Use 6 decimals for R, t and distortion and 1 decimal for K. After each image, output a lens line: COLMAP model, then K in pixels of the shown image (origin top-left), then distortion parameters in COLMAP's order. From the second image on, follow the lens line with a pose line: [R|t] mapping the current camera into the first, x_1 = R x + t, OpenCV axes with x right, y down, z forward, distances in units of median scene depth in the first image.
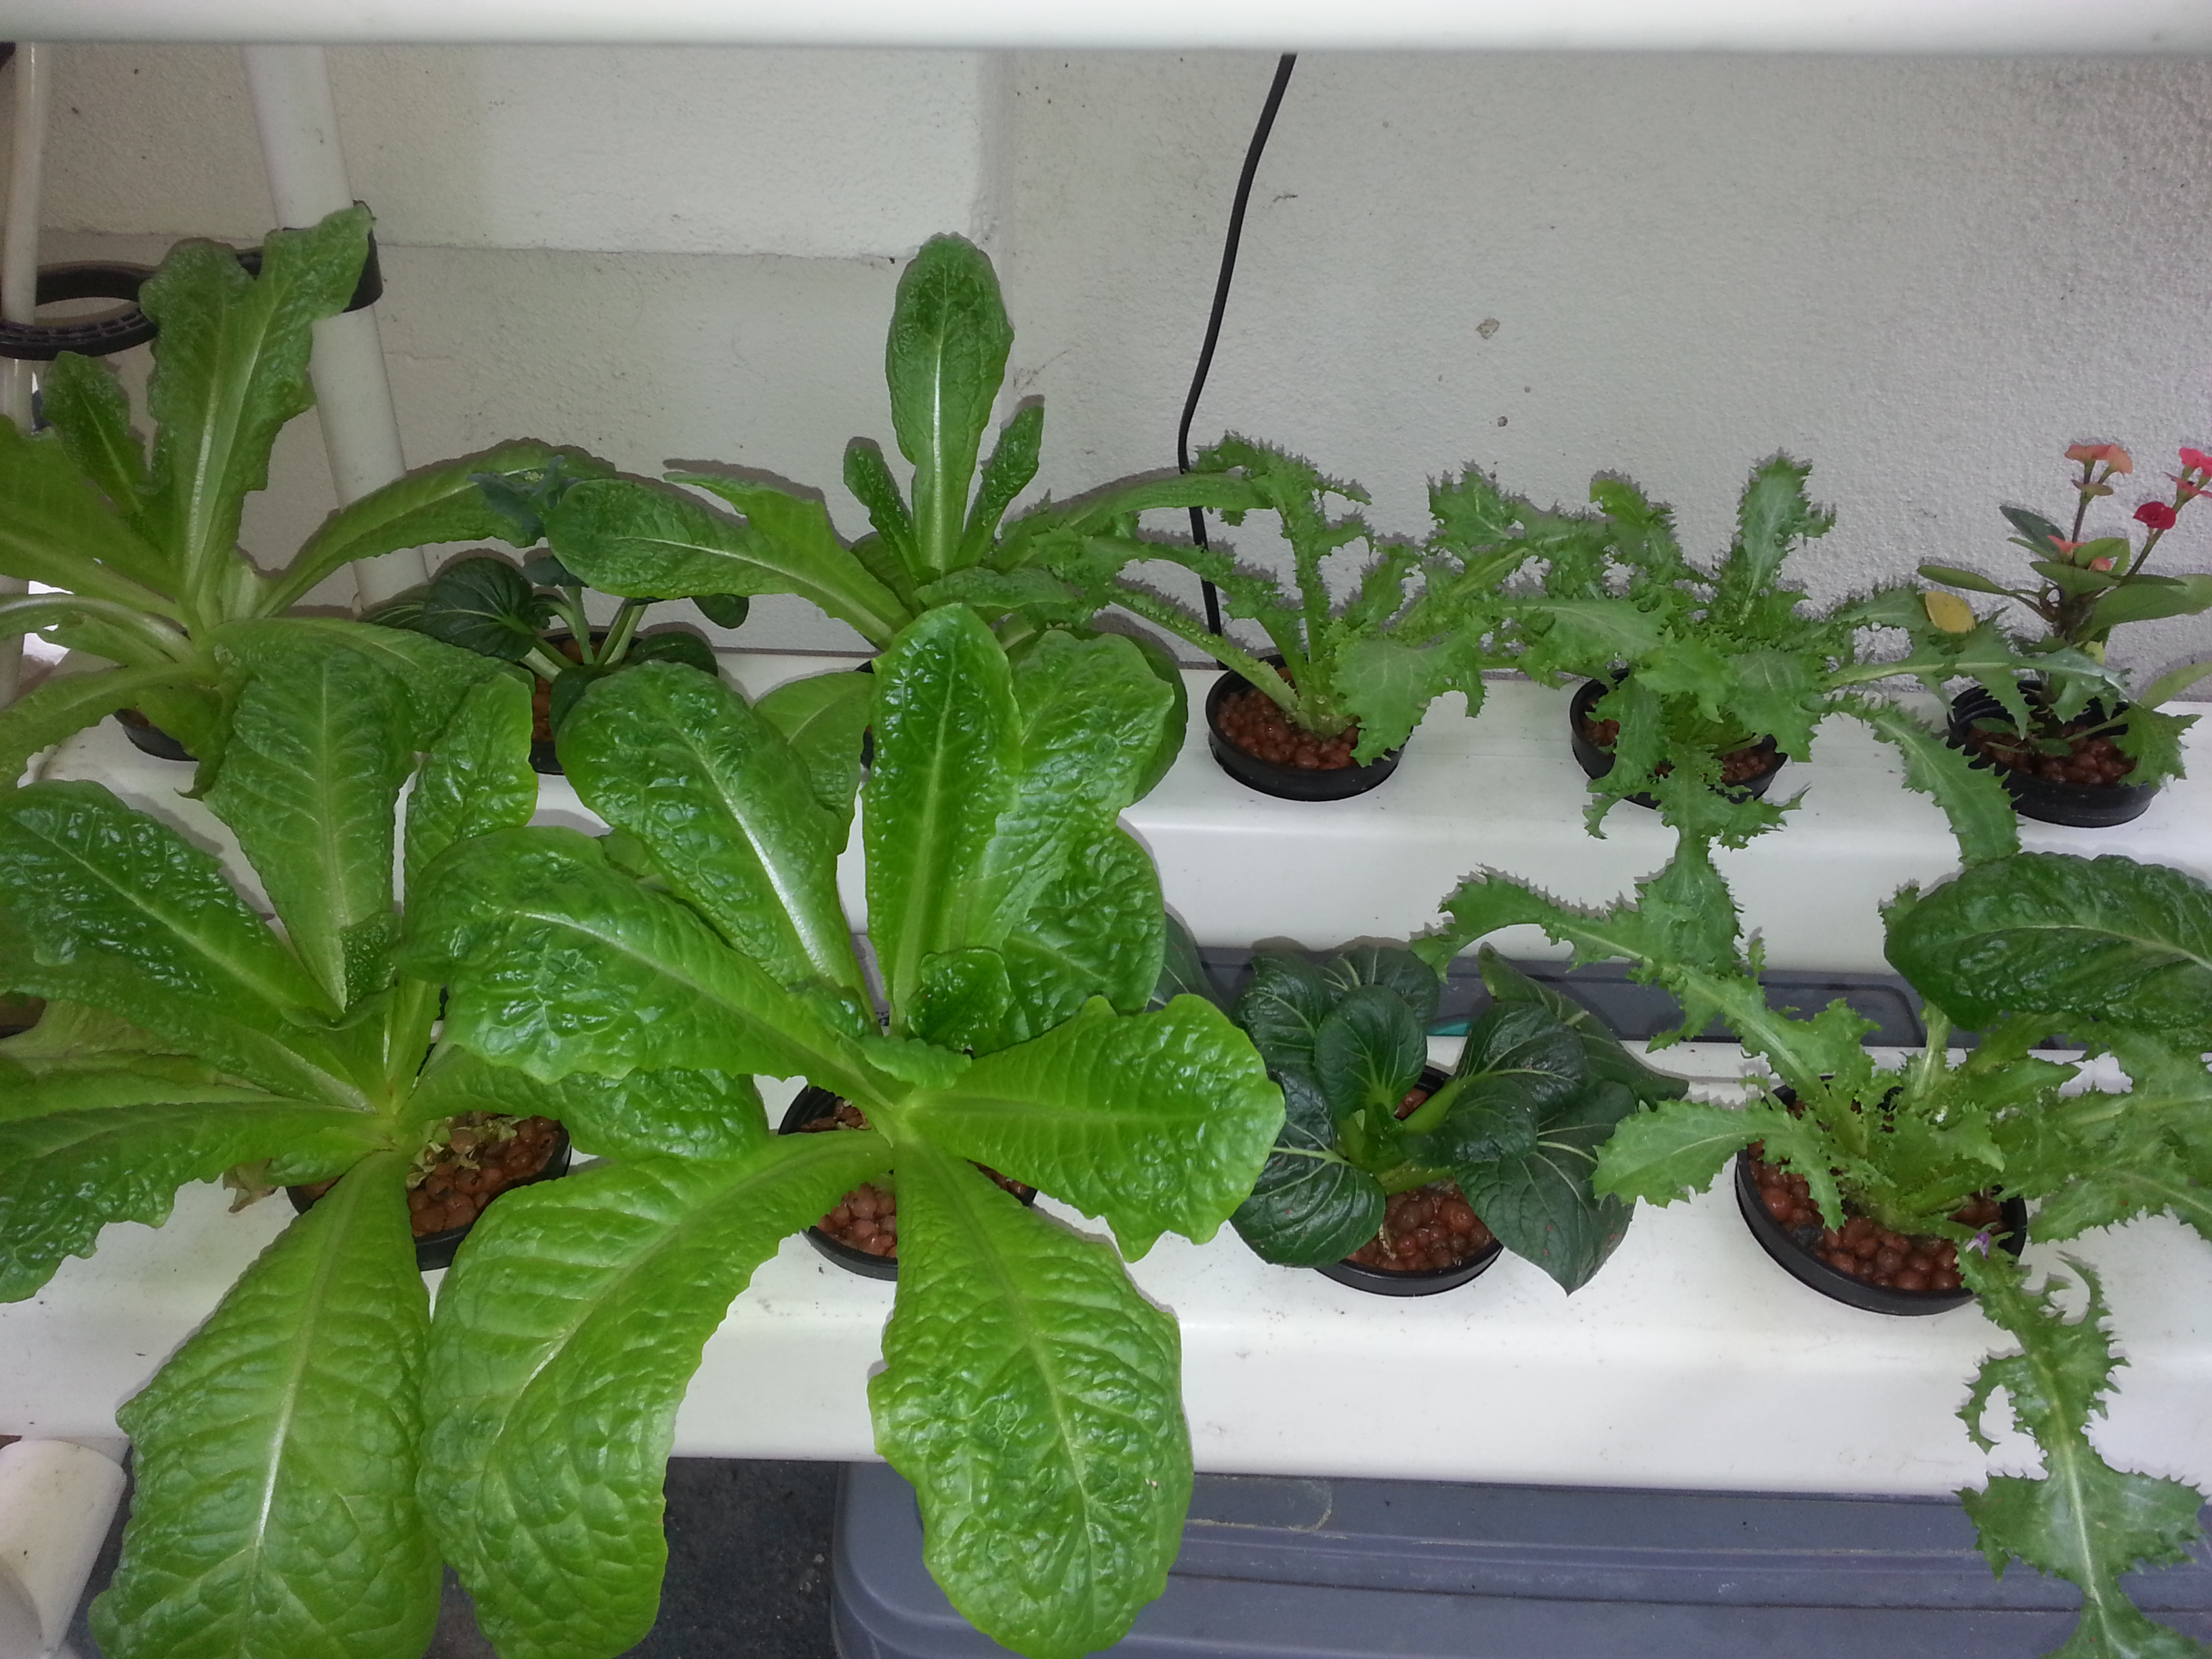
lens RADIAL K [[1805.2, 0, 1084.7], [0, 1805.2, 825.2], [0, 0, 1]] dist [0.056553, -0.070824]
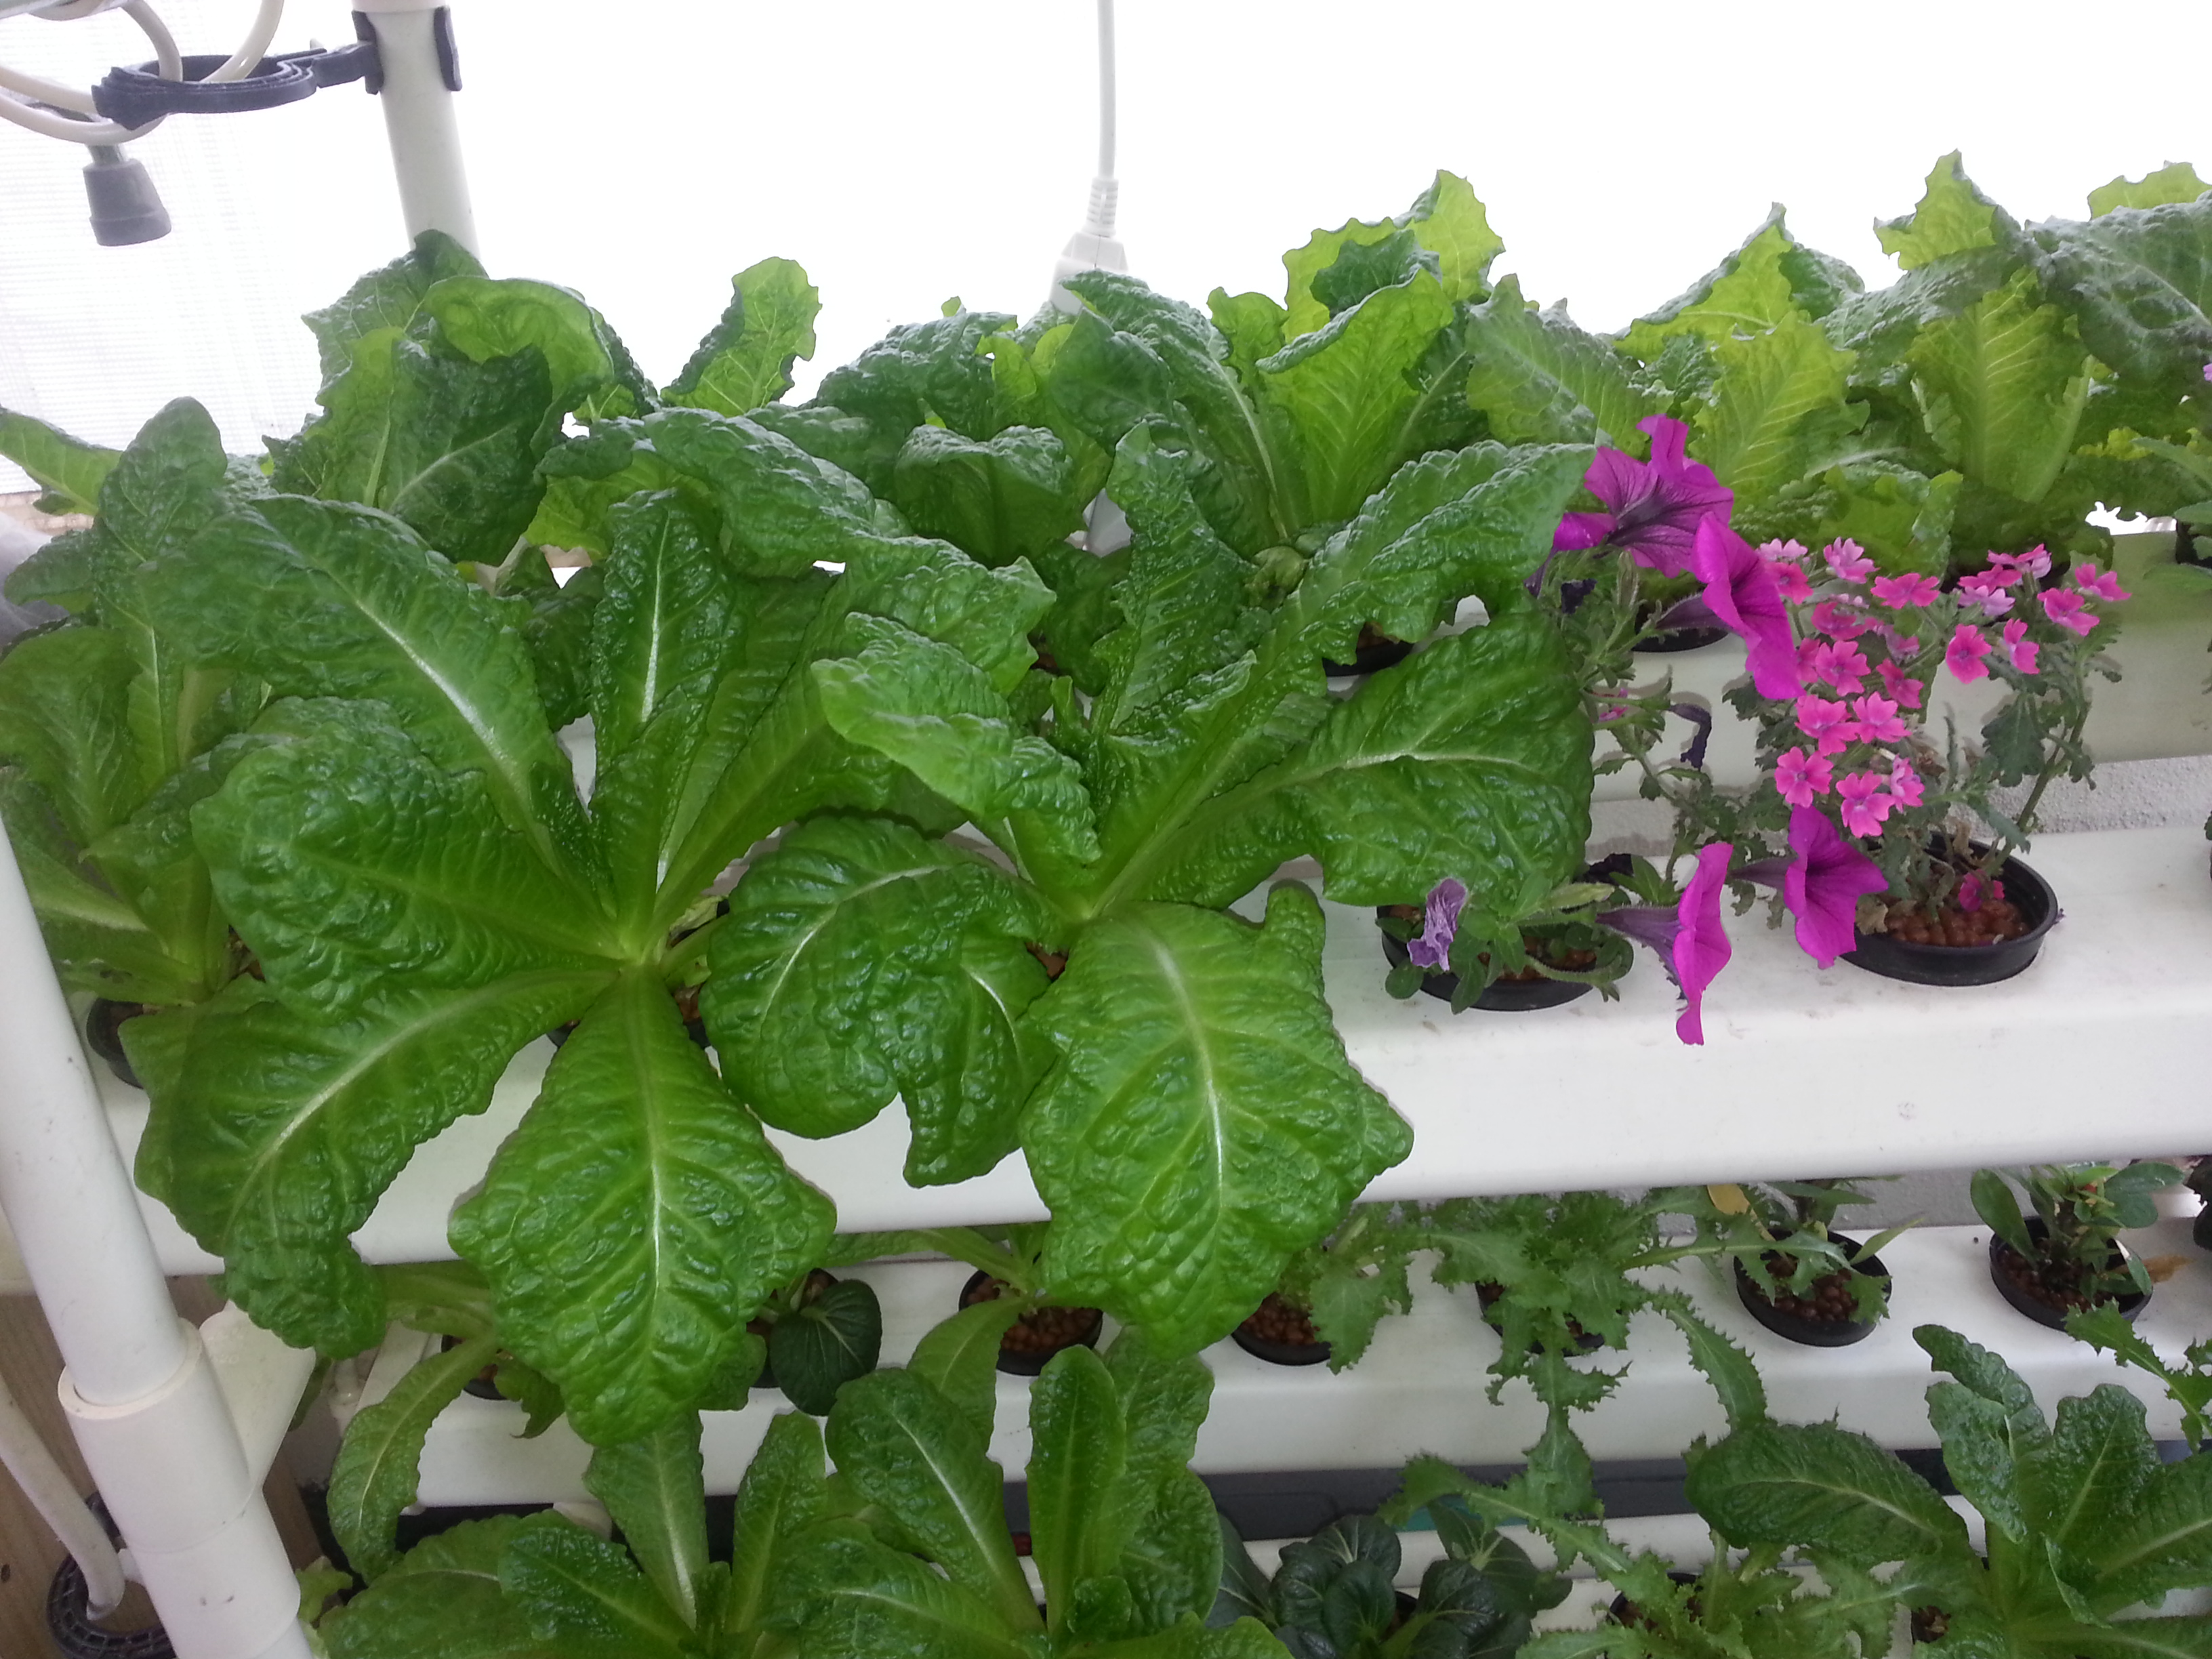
lens RADIAL K [[1799.6, 0, 1080.1], [0, 1799.6, 819.9], [0, 0, 1]] dist [0.073628, -0.134290]
pose [[0.996721, -0.077655, 0.022749, -0.051339], [0.080017, 0.987713, -0.134238, -0.277998], [-0.012045, 0.135618, 0.990688, -0.504318]]
